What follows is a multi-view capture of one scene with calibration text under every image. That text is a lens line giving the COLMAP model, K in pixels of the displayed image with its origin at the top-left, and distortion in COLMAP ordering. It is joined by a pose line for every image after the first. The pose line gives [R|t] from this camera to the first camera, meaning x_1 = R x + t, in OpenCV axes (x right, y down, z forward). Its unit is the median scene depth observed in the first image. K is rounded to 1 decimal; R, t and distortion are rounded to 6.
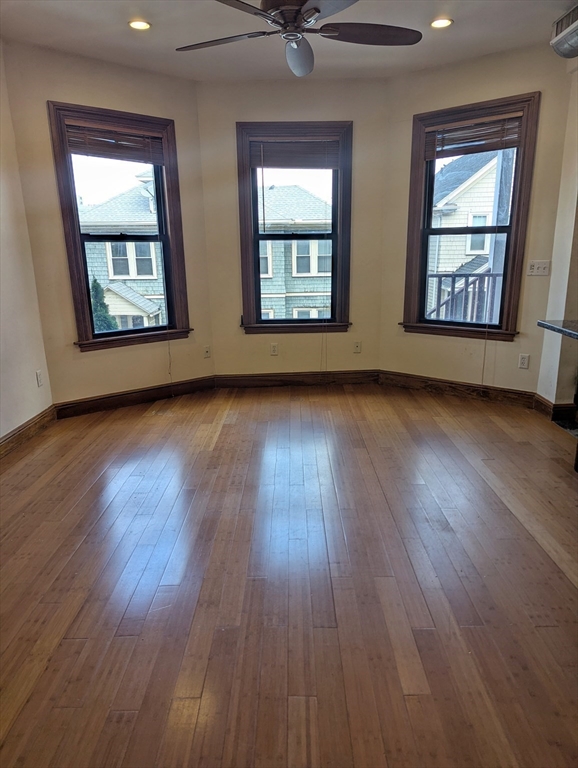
lens RADIAL K [[542.0, 0, 304.1], [0, 542.0, 386.3], [0, 0, 1]] dist [0.077492, -0.065960]
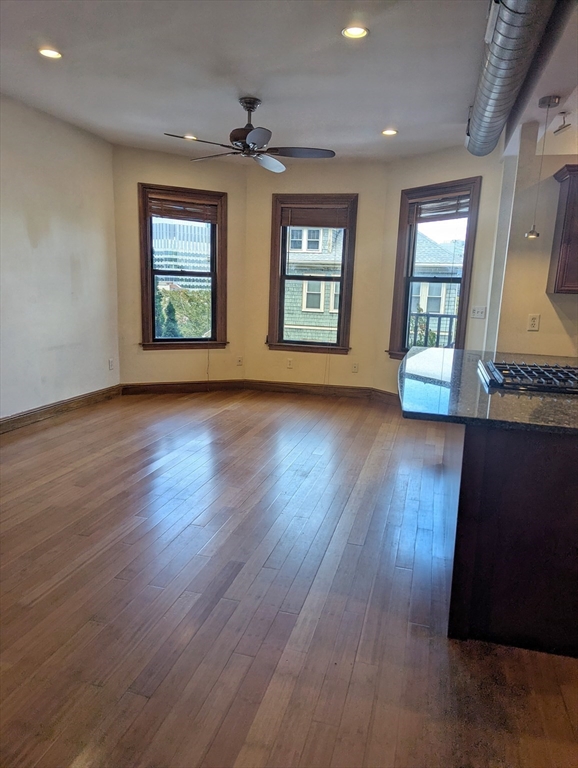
lens RADIAL K [[542.0, 0, 304.1], [0, 542.0, 386.3], [0, 0, 1]] dist [0.077492, -0.065960]
pose [[0.962914, 0.096792, -0.251850, 0.342015], [-0.114191, 0.991914, -0.055377, 0.058062], [0.244453, 0.082082, 0.966181, -0.249647]]
